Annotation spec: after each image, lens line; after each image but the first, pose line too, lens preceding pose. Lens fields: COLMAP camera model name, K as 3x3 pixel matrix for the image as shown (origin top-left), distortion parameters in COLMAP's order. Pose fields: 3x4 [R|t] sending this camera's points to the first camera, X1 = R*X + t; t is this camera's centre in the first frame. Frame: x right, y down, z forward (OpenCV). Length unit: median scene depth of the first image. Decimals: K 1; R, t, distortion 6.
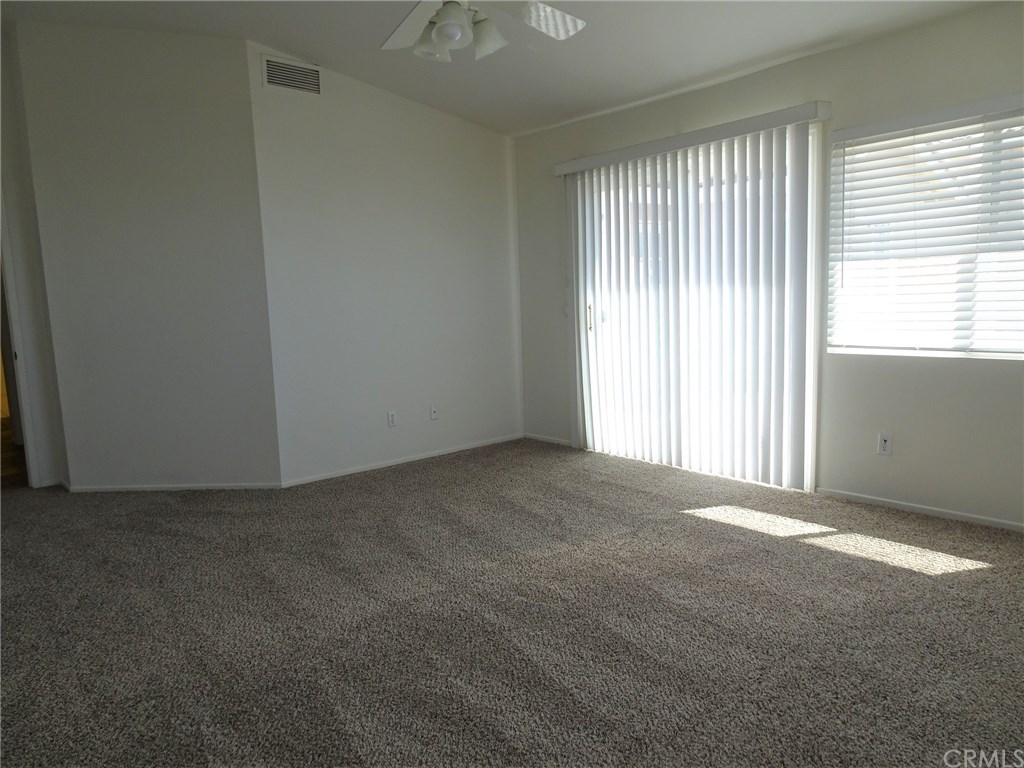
lens RADIAL K [[730.4, 0, 516.4], [0, 730.4, 386.9], [0, 0, 1]] dist [0.009661, 0.006552]
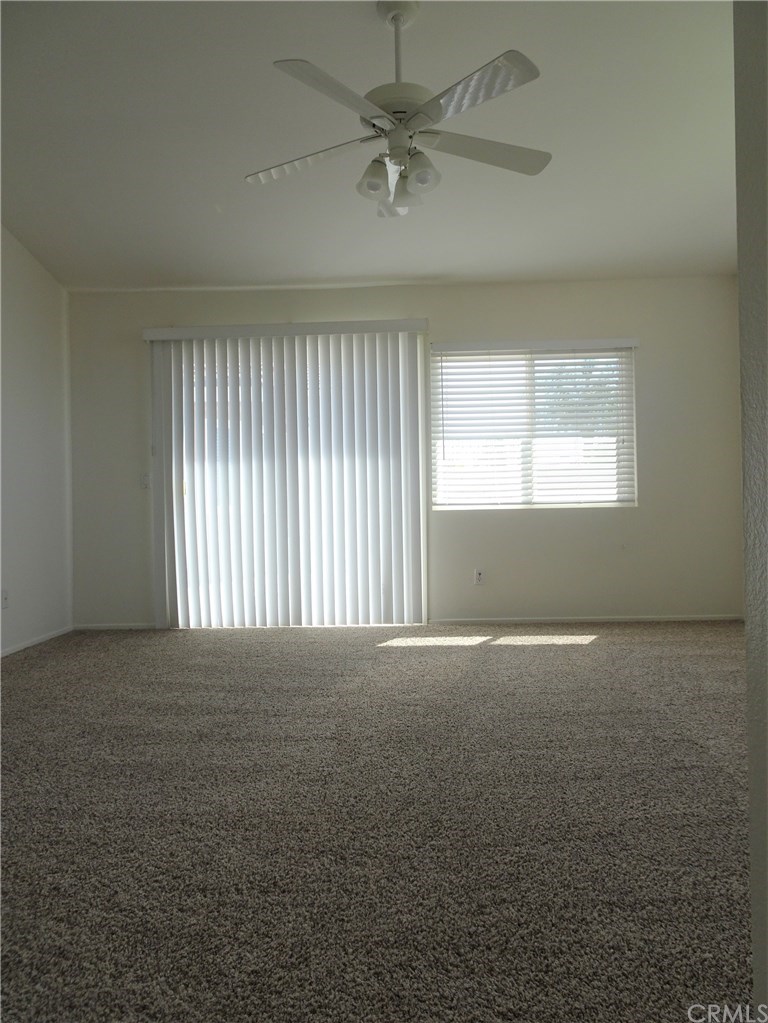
lens RADIAL K [[729.7, 0, 384.0], [0, 729.7, 511.5], [0, 0, 1]] dist [0.009661, 0.006552]
pose [[0.670321, 0.021573, 0.741758, -0.578352], [0.089708, 0.989891, -0.109858, 0.087806], [-0.736629, 0.140182, 0.661609, 0.218986]]
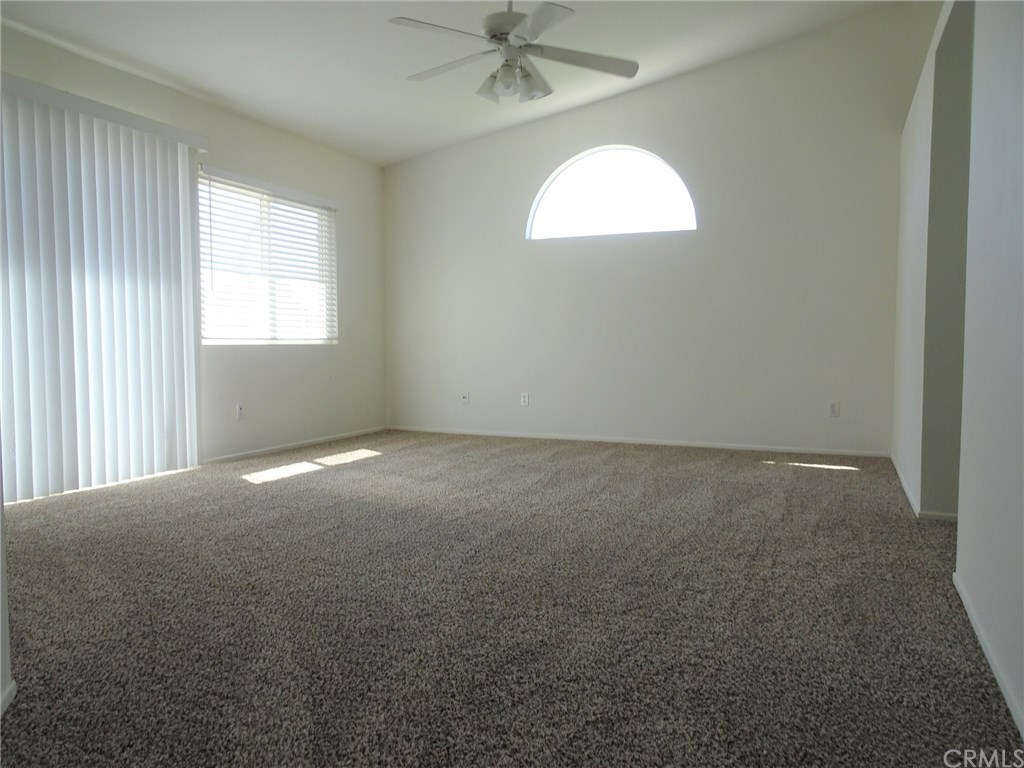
lens RADIAL K [[730.4, 0, 516.4], [0, 730.4, 386.9], [0, 0, 1]] dist [0.009661, 0.006552]
pose [[-0.426966, -0.019596, 0.904055, -0.877525], [0.130427, 0.987977, 0.083013, -0.009759], [-0.894812, 0.153357, -0.419276, 1.050355]]
